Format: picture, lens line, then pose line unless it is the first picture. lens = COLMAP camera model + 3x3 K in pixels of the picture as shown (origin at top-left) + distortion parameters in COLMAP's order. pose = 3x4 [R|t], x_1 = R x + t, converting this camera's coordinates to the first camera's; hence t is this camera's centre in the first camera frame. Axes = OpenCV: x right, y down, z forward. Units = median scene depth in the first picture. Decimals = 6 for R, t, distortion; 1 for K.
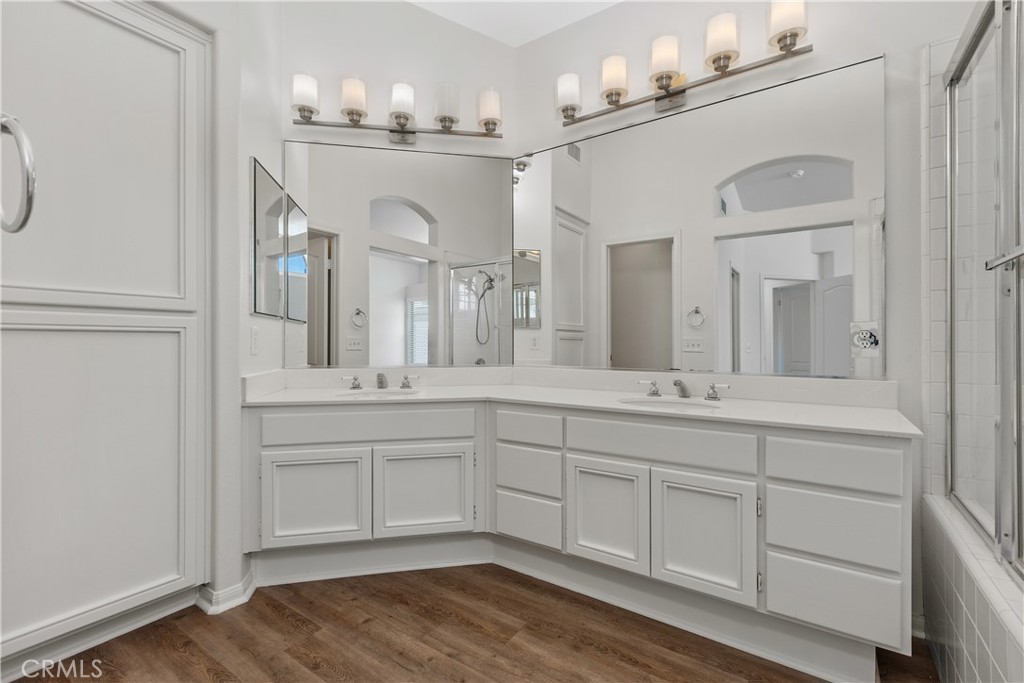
lens RADIAL K [[459.5, 0, 512.0], [0, 459.5, 341.5], [0, 0, 1]] dist [0.001215, -0.000030]
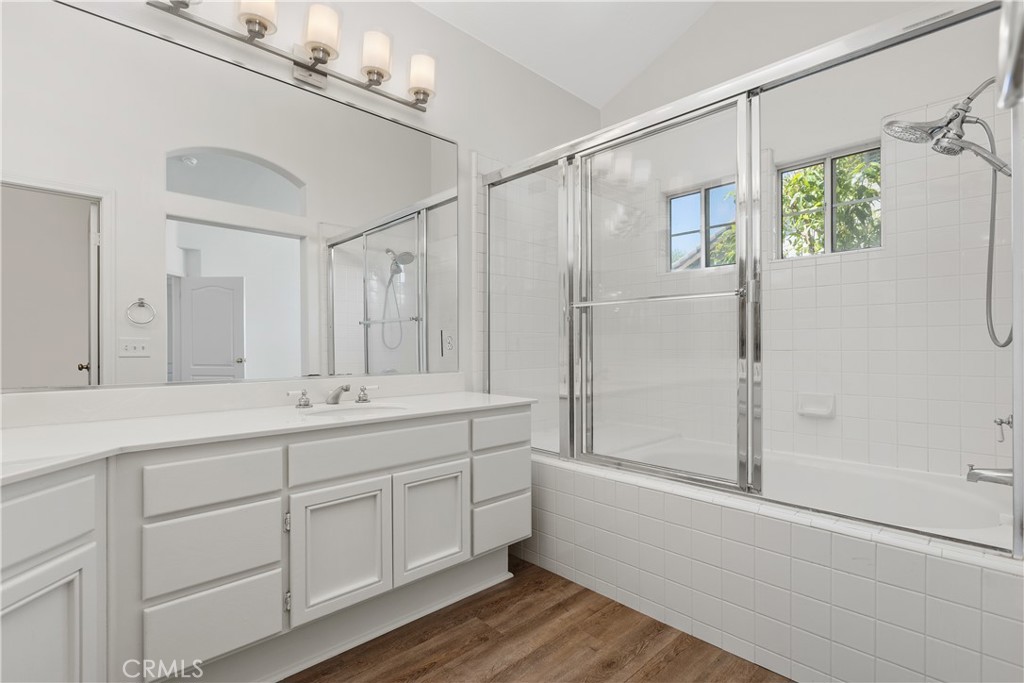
lens RADIAL K [[489.1, 0, 512.0], [0, 489.1, 341.5], [0, 0, 1]] dist [-0.000877, -0.000005]
pose [[0.191439, 0.007061, 0.981479, -0.661706], [-0.004832, 0.999969, -0.006251, -0.001384], [-0.981493, -0.003546, 0.191467, 0.558958]]
